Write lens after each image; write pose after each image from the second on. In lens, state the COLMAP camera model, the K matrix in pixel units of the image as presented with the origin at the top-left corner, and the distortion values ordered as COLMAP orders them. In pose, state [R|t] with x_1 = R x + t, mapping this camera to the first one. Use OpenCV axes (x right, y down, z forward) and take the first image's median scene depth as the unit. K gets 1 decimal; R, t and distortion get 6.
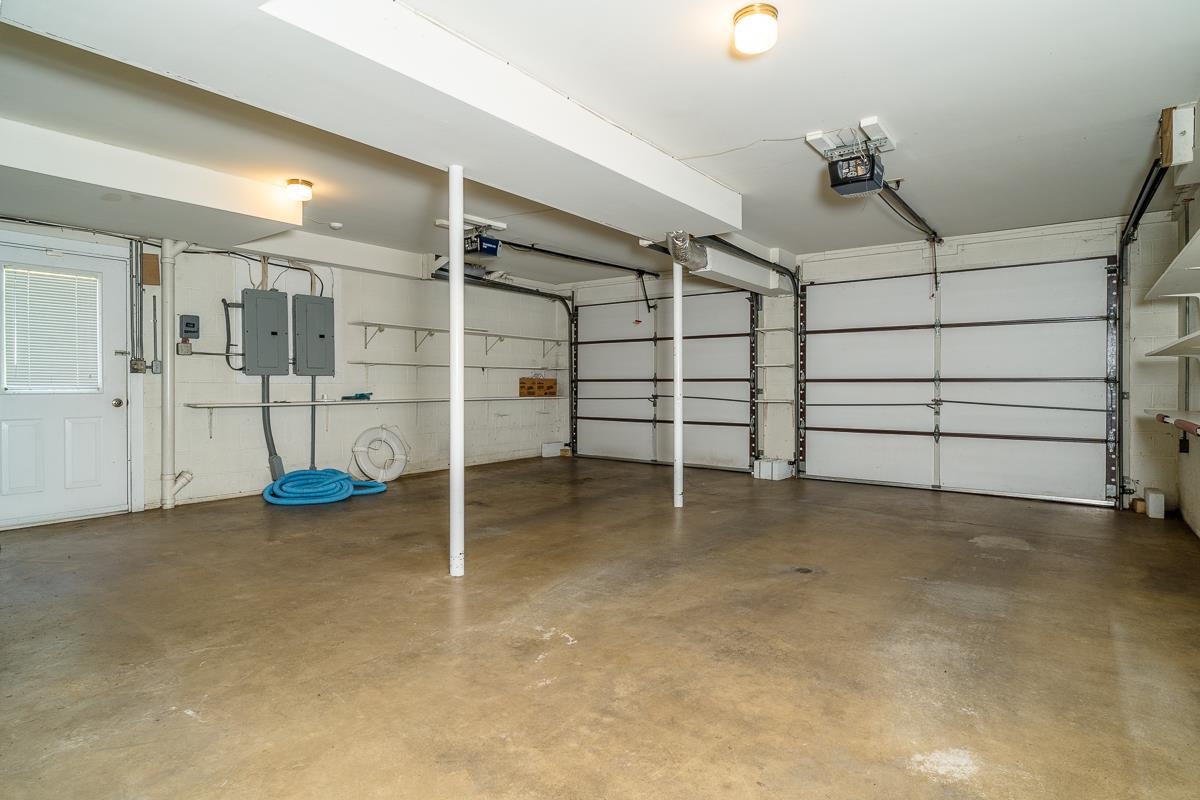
lens RADIAL K [[622.0, 0, 605.8], [0, 622.0, 389.4], [0, 0, 1]] dist [-0.004577, -0.000666]
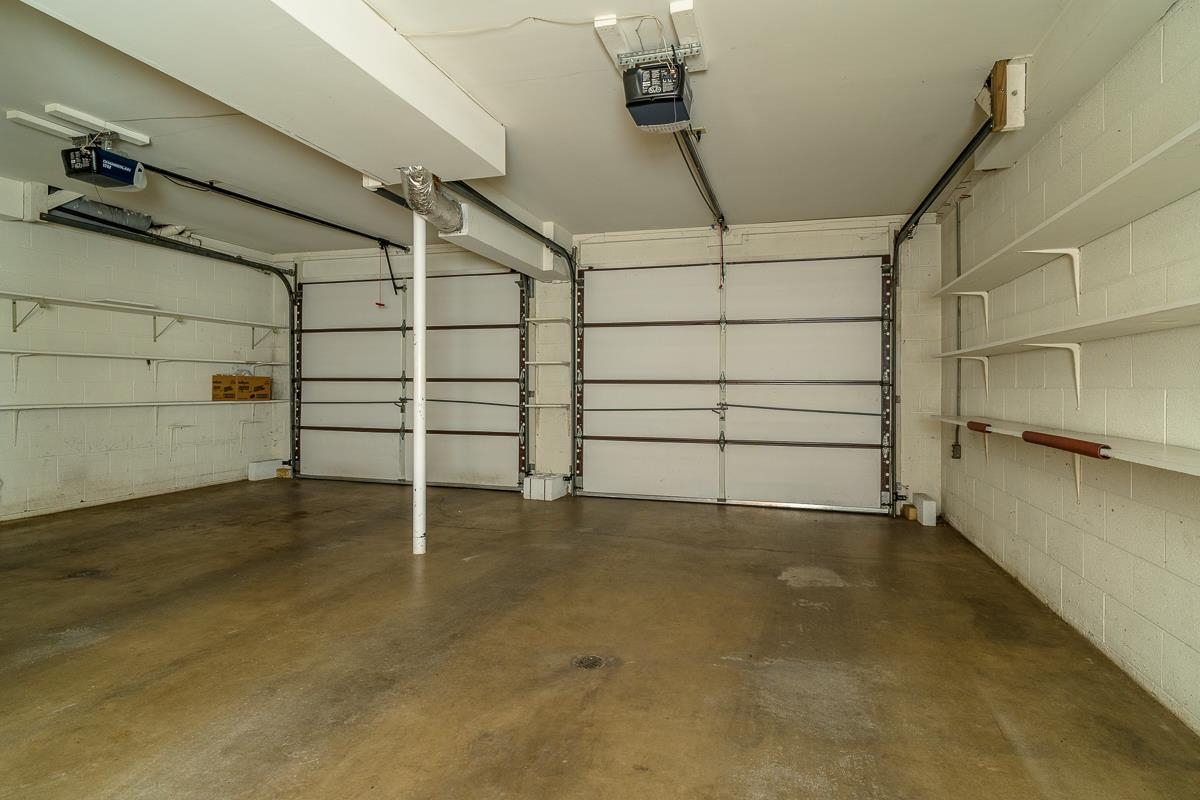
lens RADIAL K [[622.0, 0, 600.5], [0, 622.0, 392.4], [0, 0, 1]] dist [-0.004577, -0.000666]
pose [[0.939645, 0.002072, 0.342144, 0.064335], [-0.003082, 0.999992, 0.002407, -0.001766], [-0.342137, -0.003316, 0.939644, 0.236859]]
